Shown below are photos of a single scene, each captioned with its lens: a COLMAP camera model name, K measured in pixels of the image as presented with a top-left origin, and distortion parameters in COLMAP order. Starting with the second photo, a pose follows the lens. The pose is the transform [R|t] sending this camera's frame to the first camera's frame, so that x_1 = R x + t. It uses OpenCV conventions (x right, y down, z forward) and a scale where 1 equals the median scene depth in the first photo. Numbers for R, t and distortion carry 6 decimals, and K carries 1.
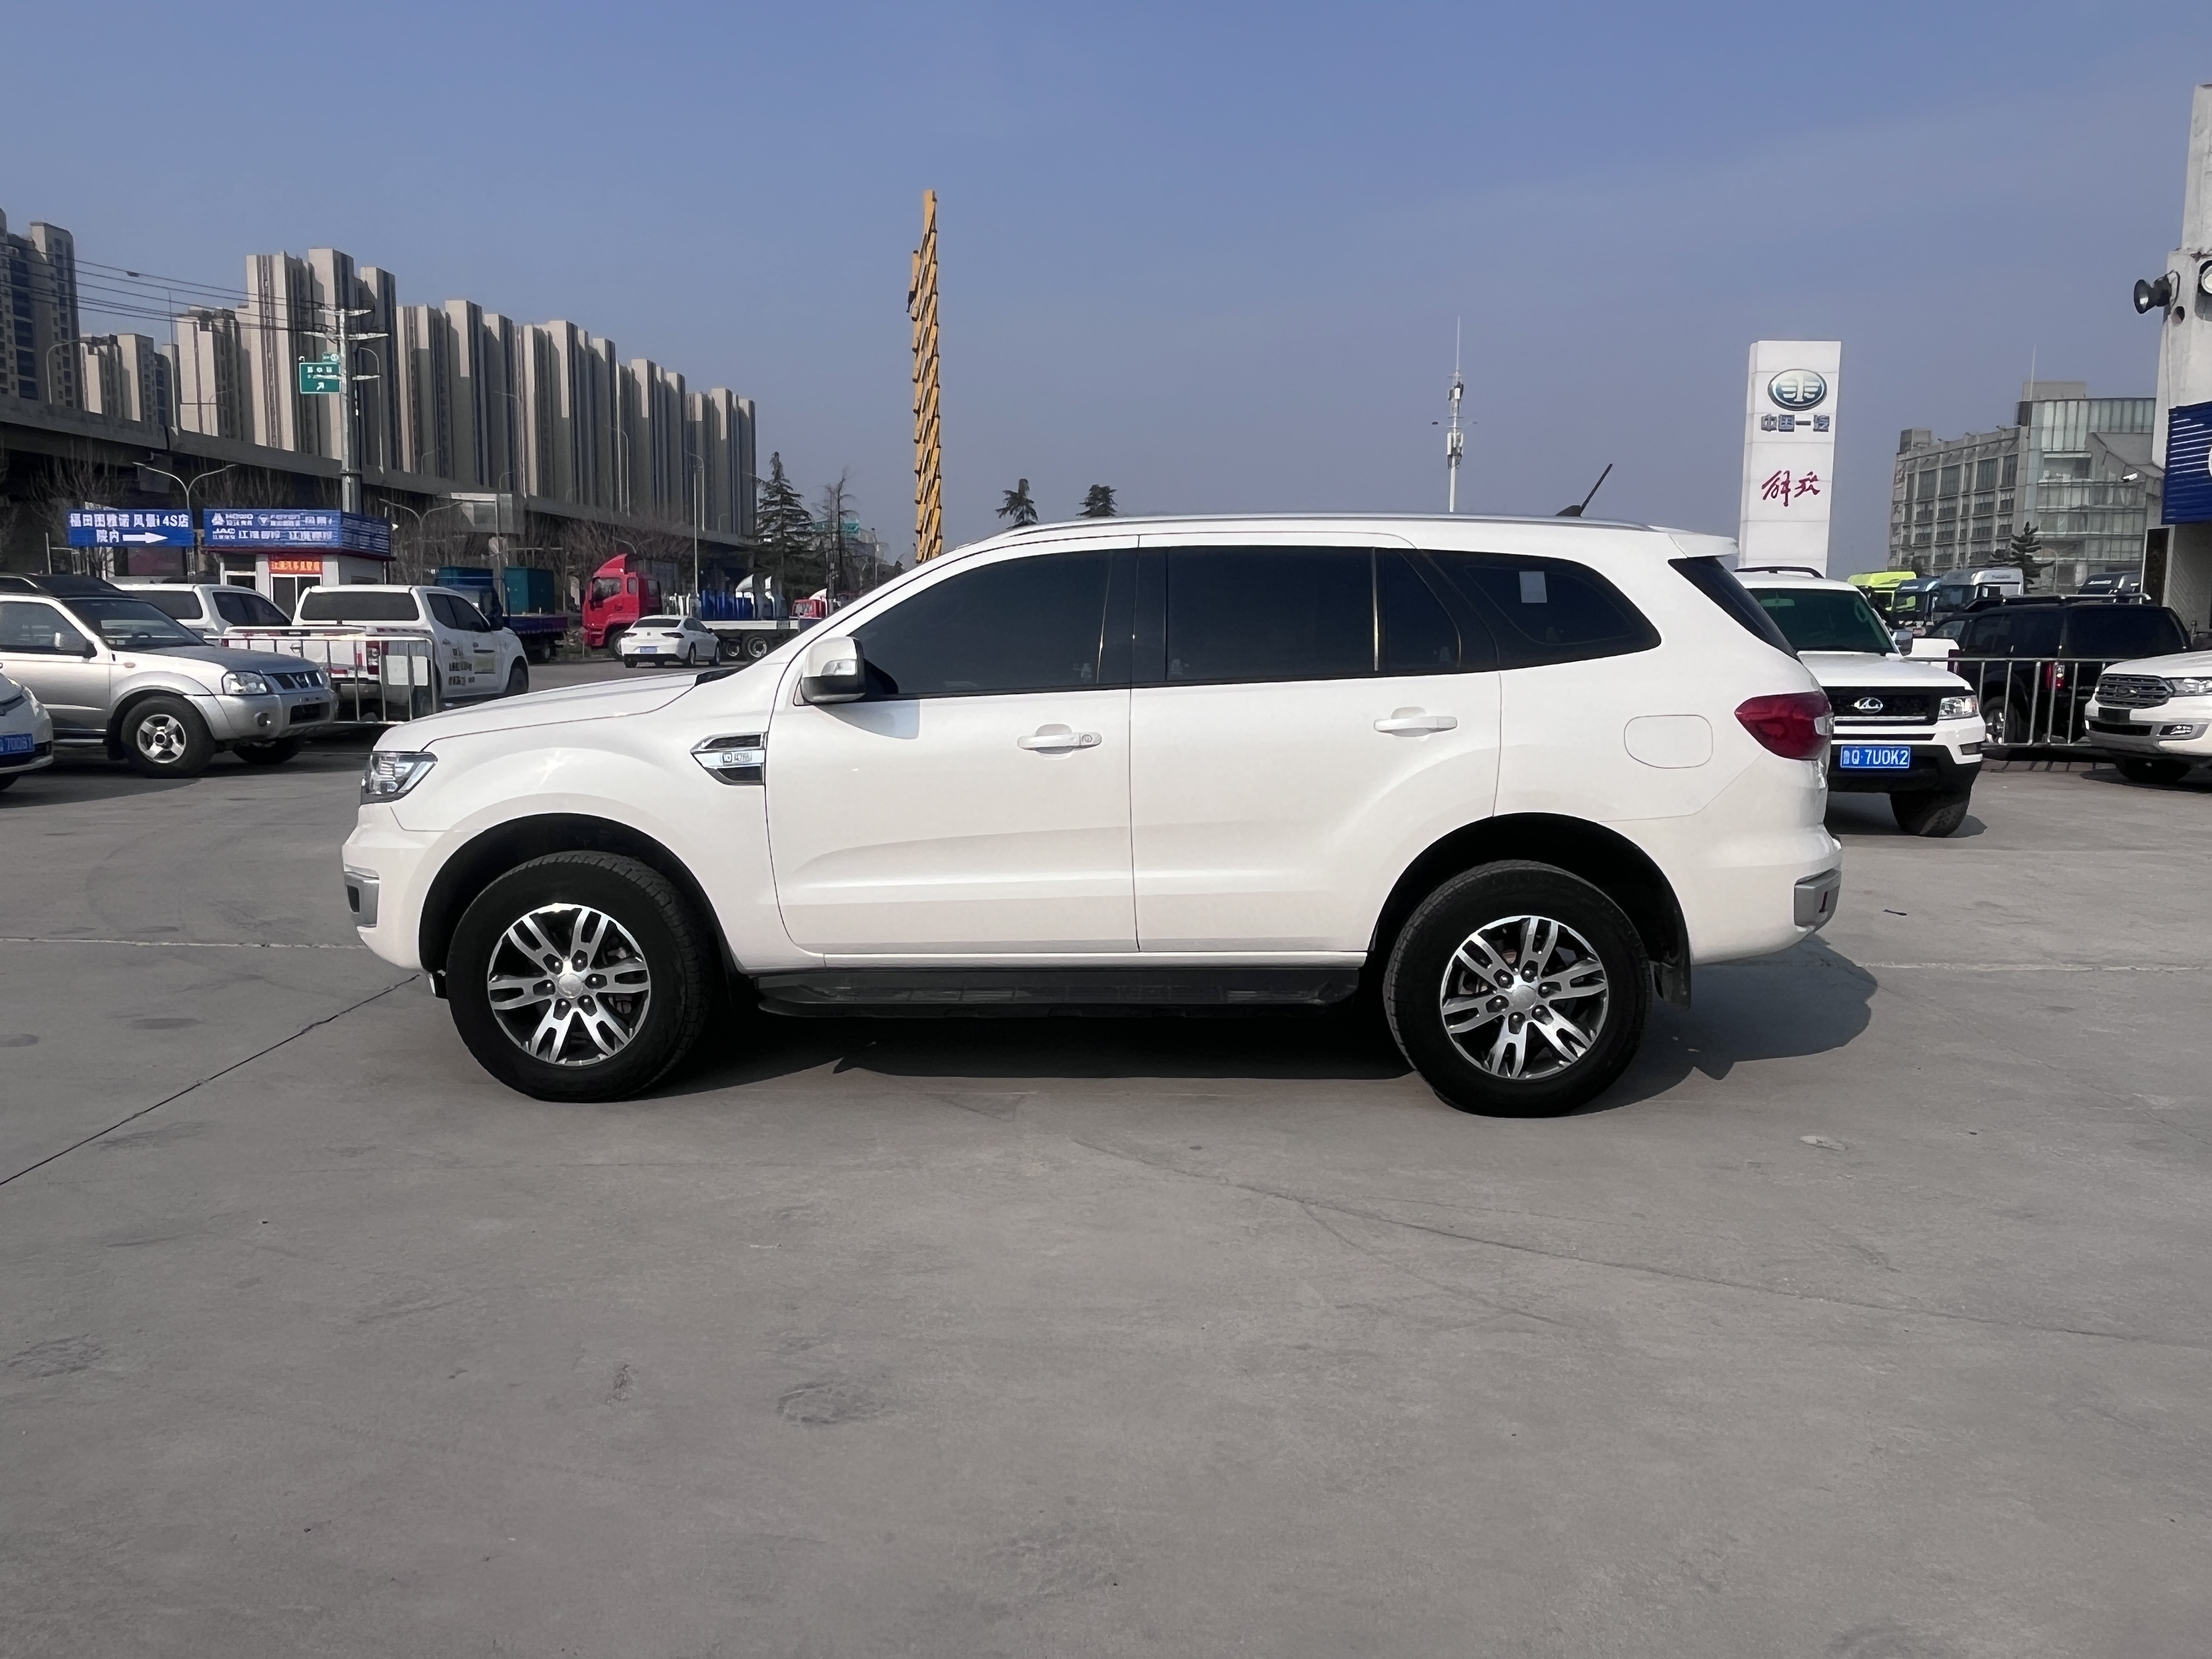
lens RADIAL K [[1566.2, 0, 1108.6], [0, 1566.2, 825.2], [0, 0, 1]] dist [-0.000906, -0.005848]
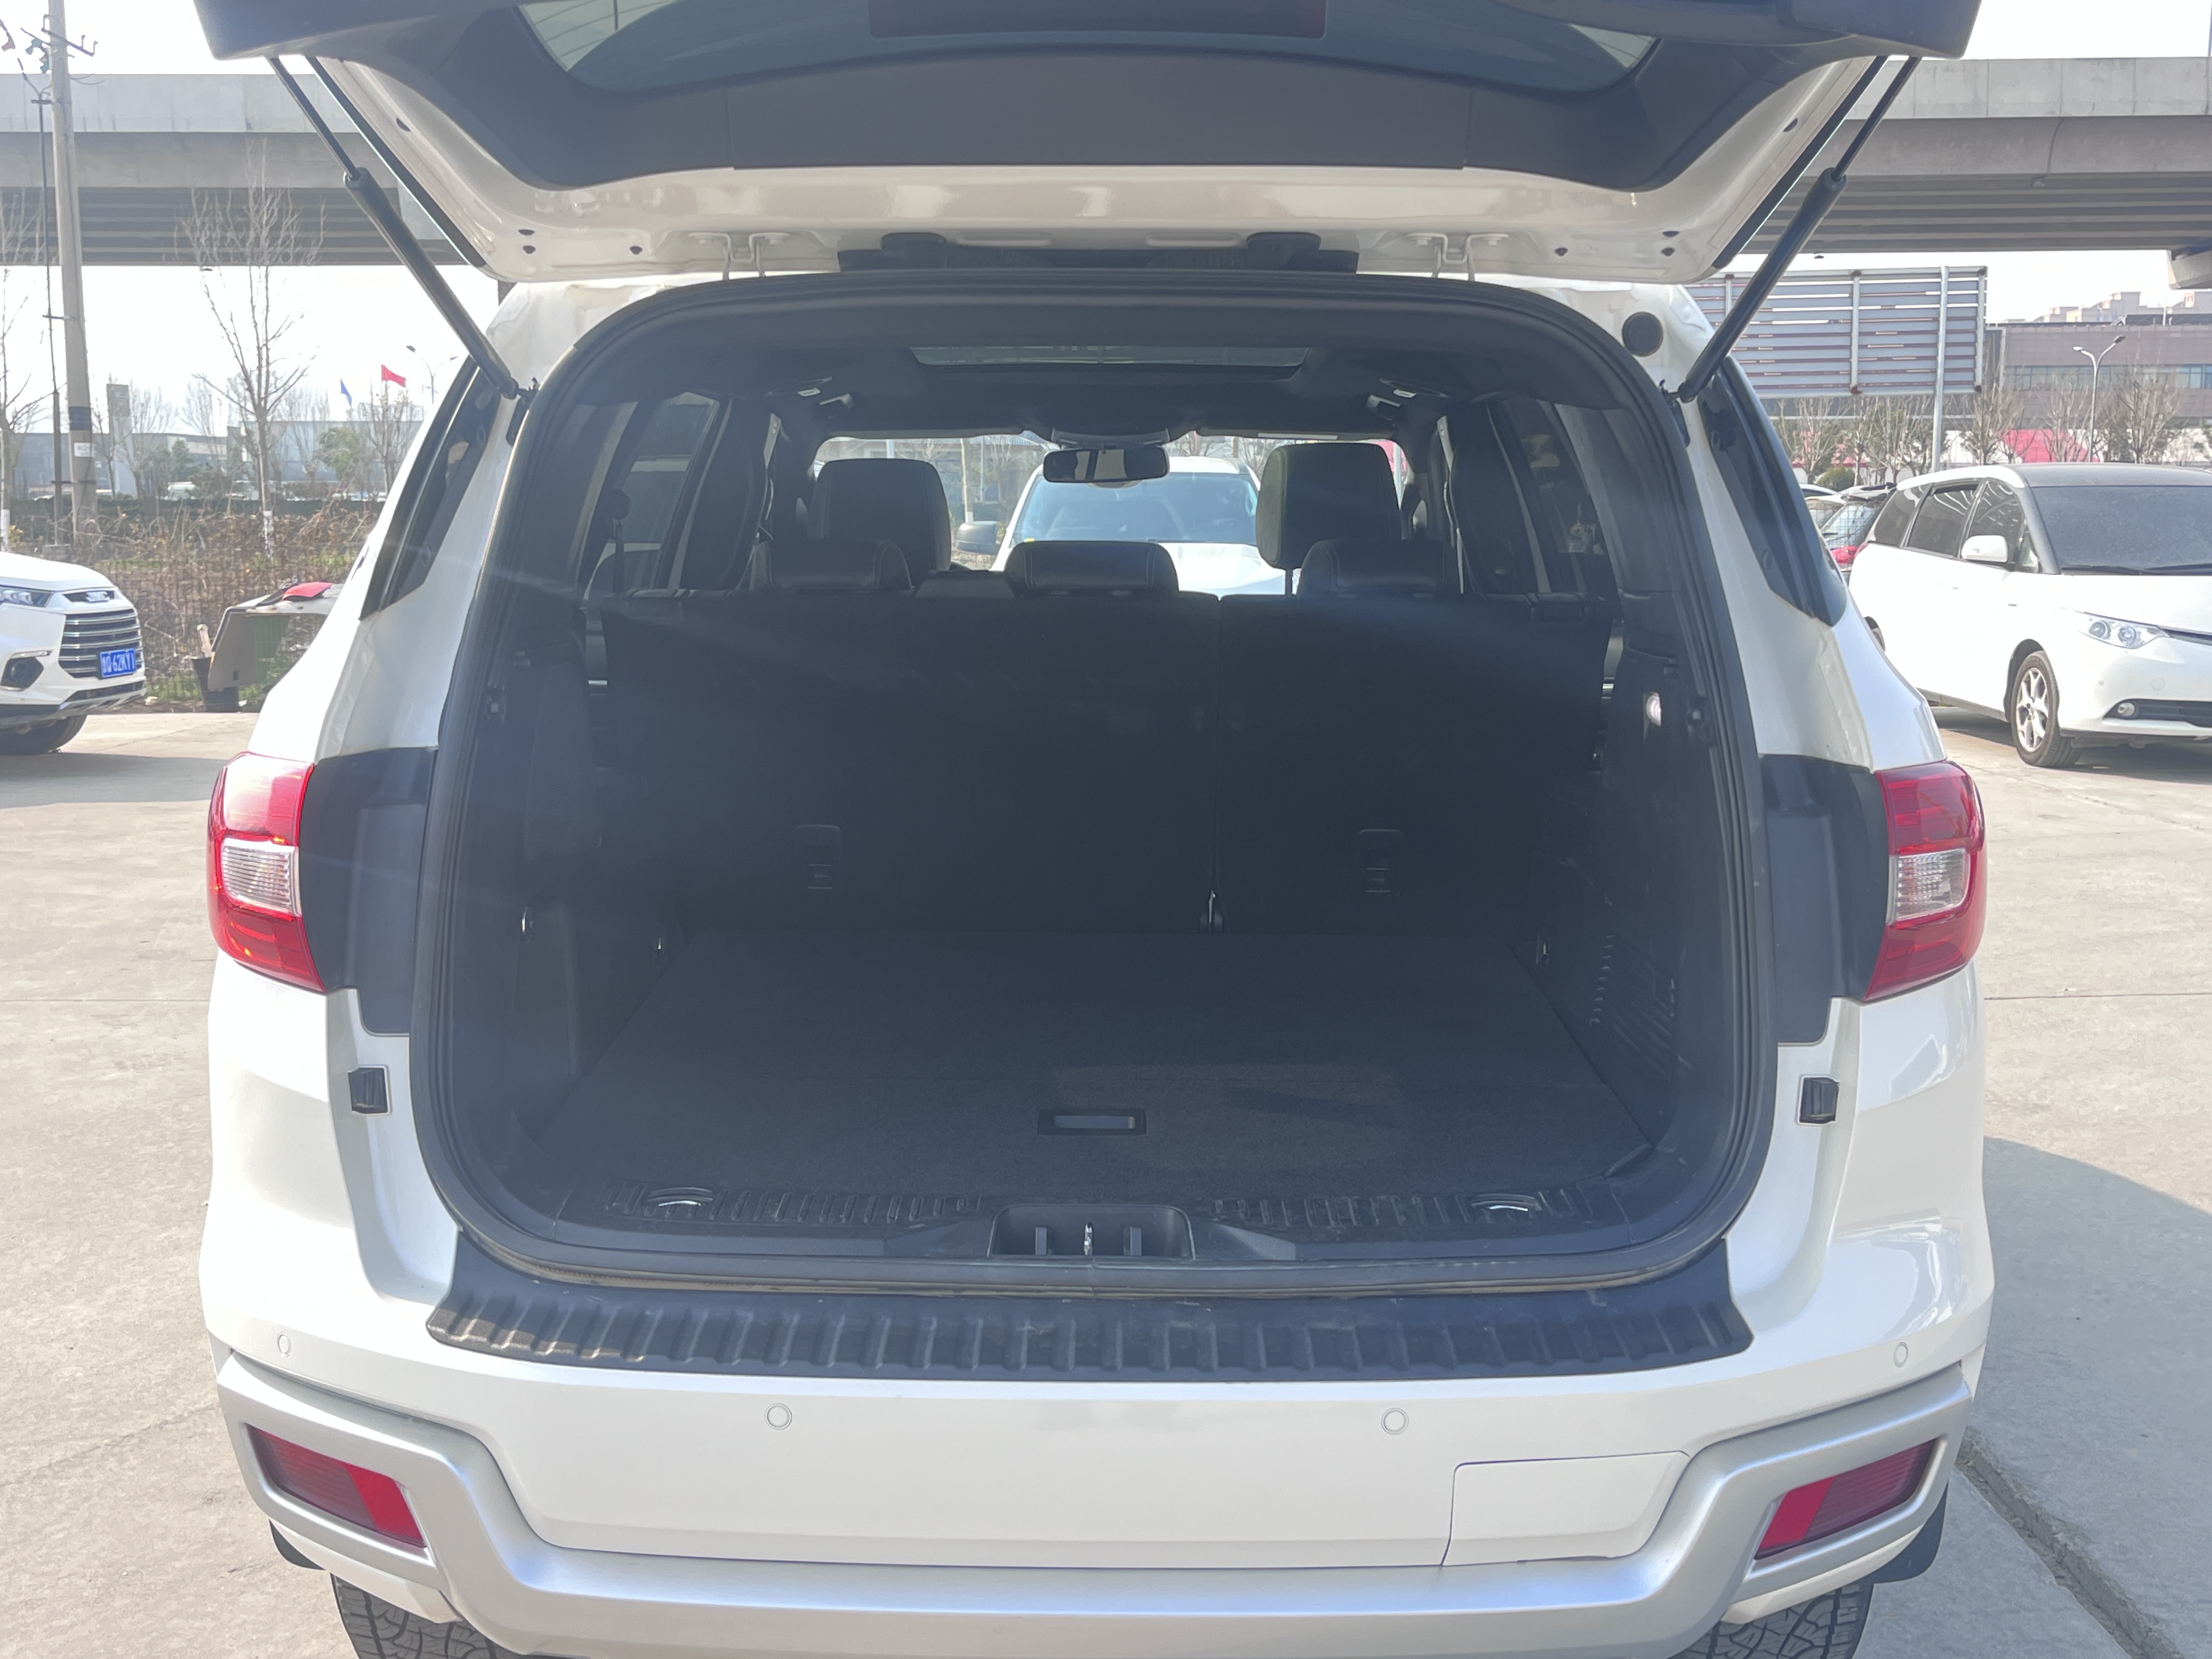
lens RADIAL K [[2379.8, 0, 1105.9], [0, 2379.8, 837.2], [0, 0, 1]] dist [0.043410, -0.016012]
pose [[0.012088, 0.129910, -0.991452, 0.101719], [-0.128689, 0.983481, 0.127296, -0.016663], [0.991611, 0.126050, 0.028606, 0.127677]]
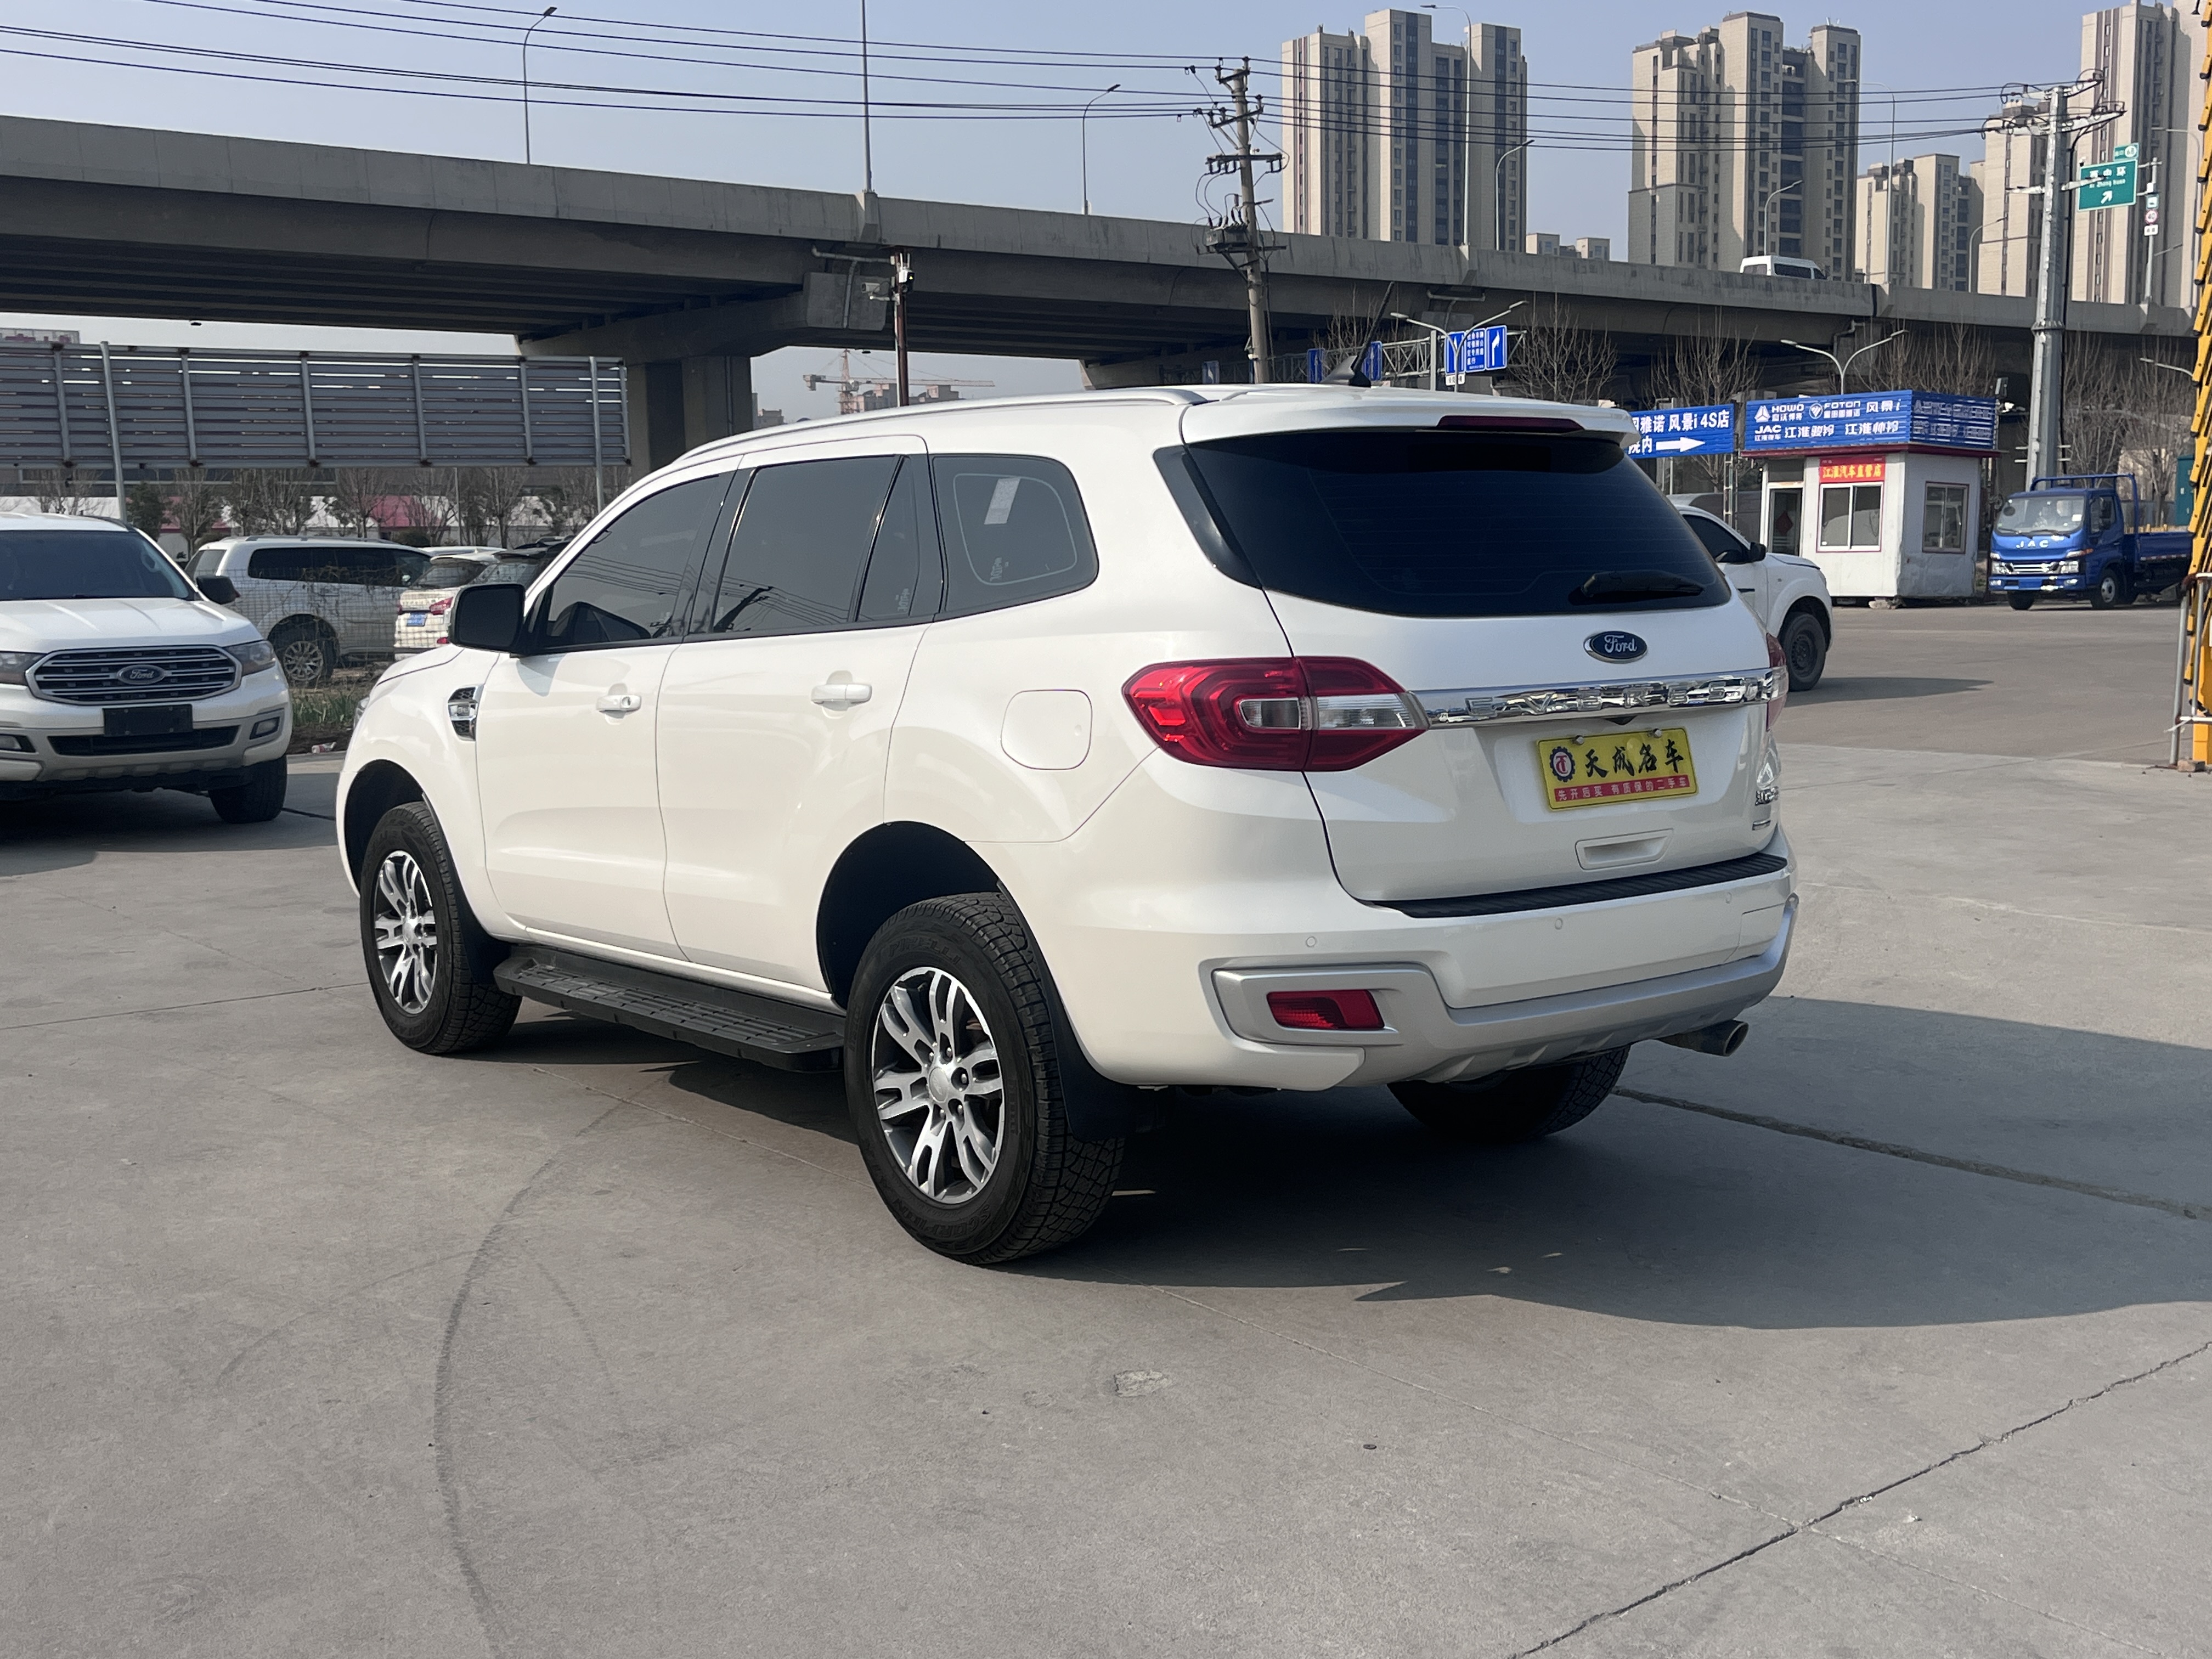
lens RADIAL K [[2376.9, 0, 1107.7], [0, 2376.9, 823.8], [0, 0, 1]] dist [0.045027, -0.023692]
pose [[0.633196, 0.067409, -0.771051, 0.125355], [-0.076336, 0.996782, 0.024456, -0.004308], [0.770218, 0.043374, 0.636304, 0.041199]]
